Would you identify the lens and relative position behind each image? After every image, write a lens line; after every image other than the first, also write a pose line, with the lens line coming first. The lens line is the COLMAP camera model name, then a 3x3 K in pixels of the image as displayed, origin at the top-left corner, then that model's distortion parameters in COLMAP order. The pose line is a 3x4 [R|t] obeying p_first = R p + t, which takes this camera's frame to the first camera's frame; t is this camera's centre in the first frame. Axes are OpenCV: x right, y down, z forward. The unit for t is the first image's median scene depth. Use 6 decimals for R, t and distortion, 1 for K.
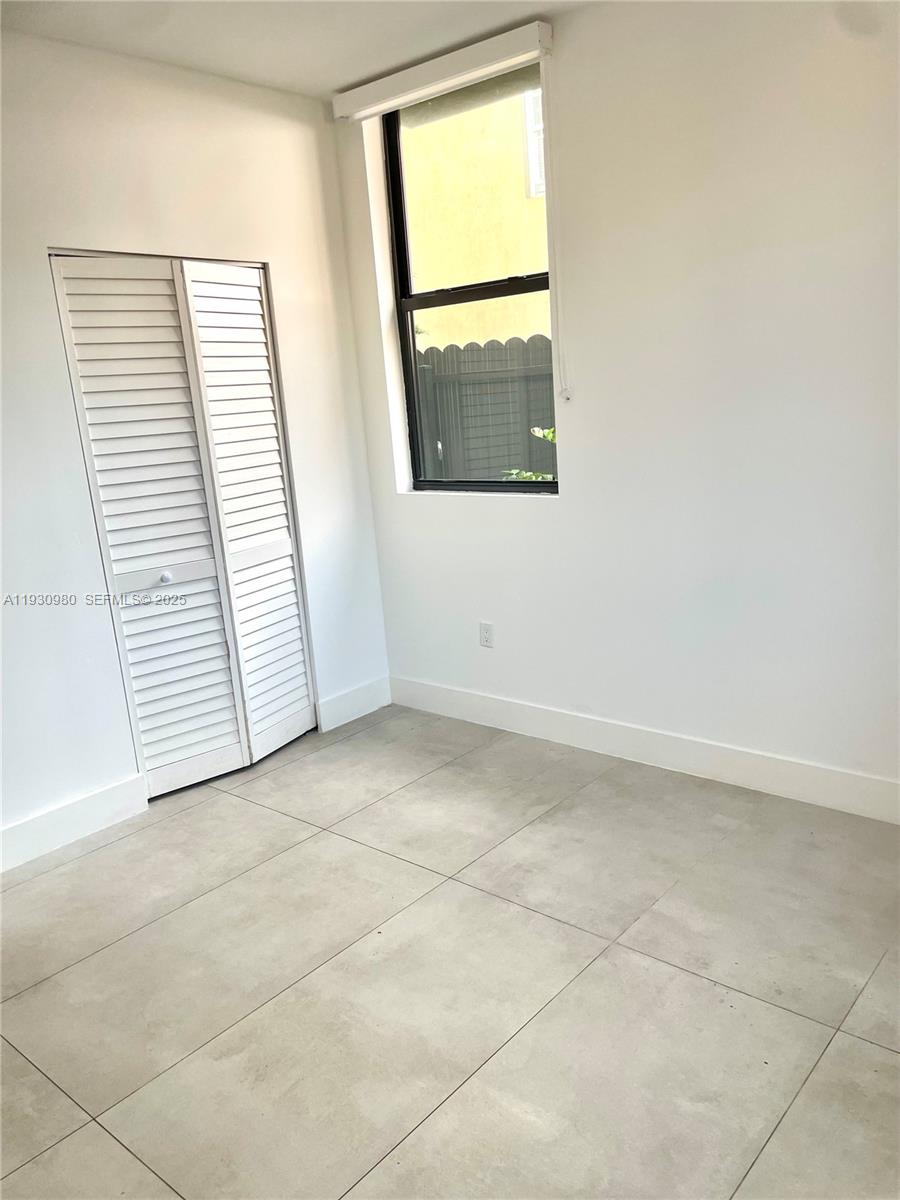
lens RADIAL K [[905.5, 0, 453.6], [0, 905.5, 589.9], [0, 0, 1]] dist [0.088700, -0.116505]
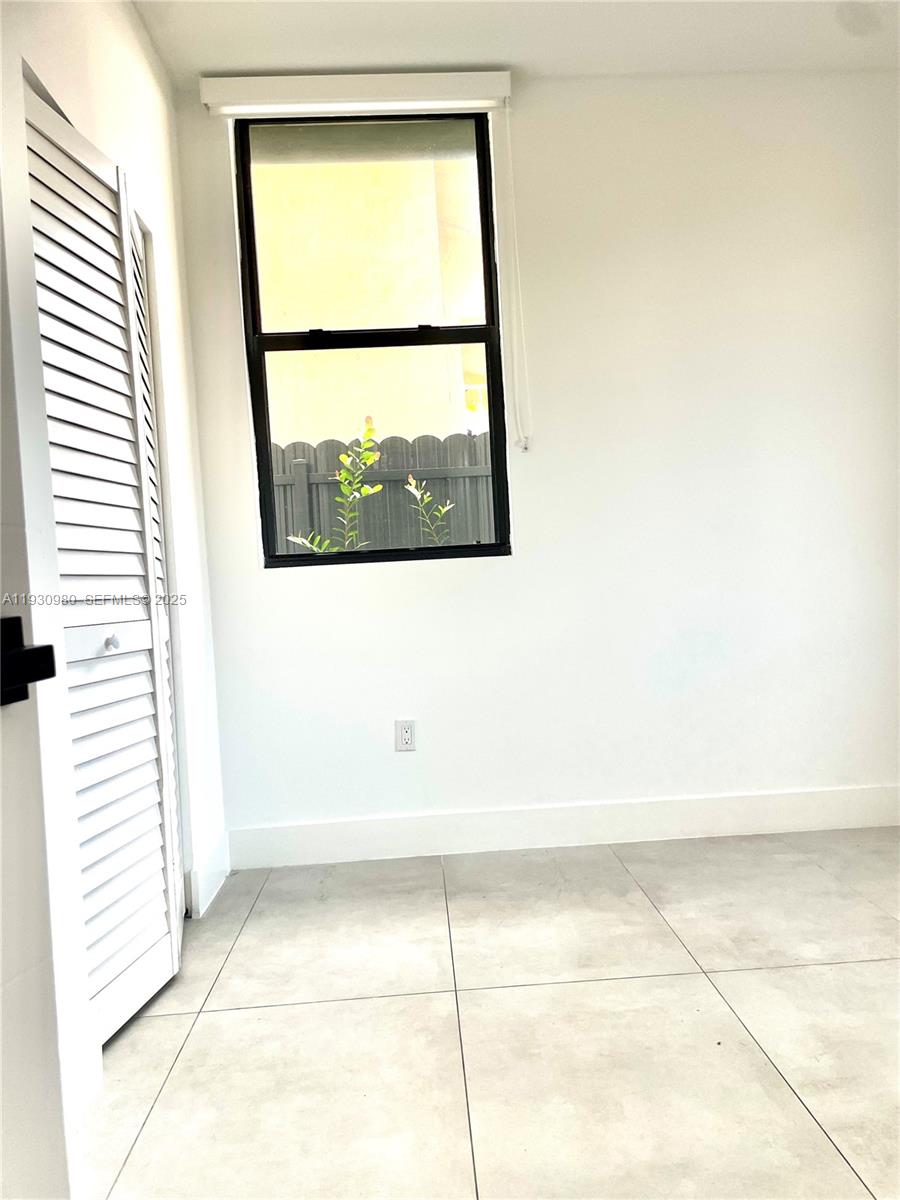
lens RADIAL K [[905.5, 0, 450.3], [0, 905.5, 594.4], [0, 0, 1]] dist [0.088700, -0.116505]
pose [[0.725790, 0.027681, 0.687359, -0.542554], [0.150102, 0.968741, -0.197508, 0.102901], [-0.671340, 0.246523, 0.698948, 0.418633]]
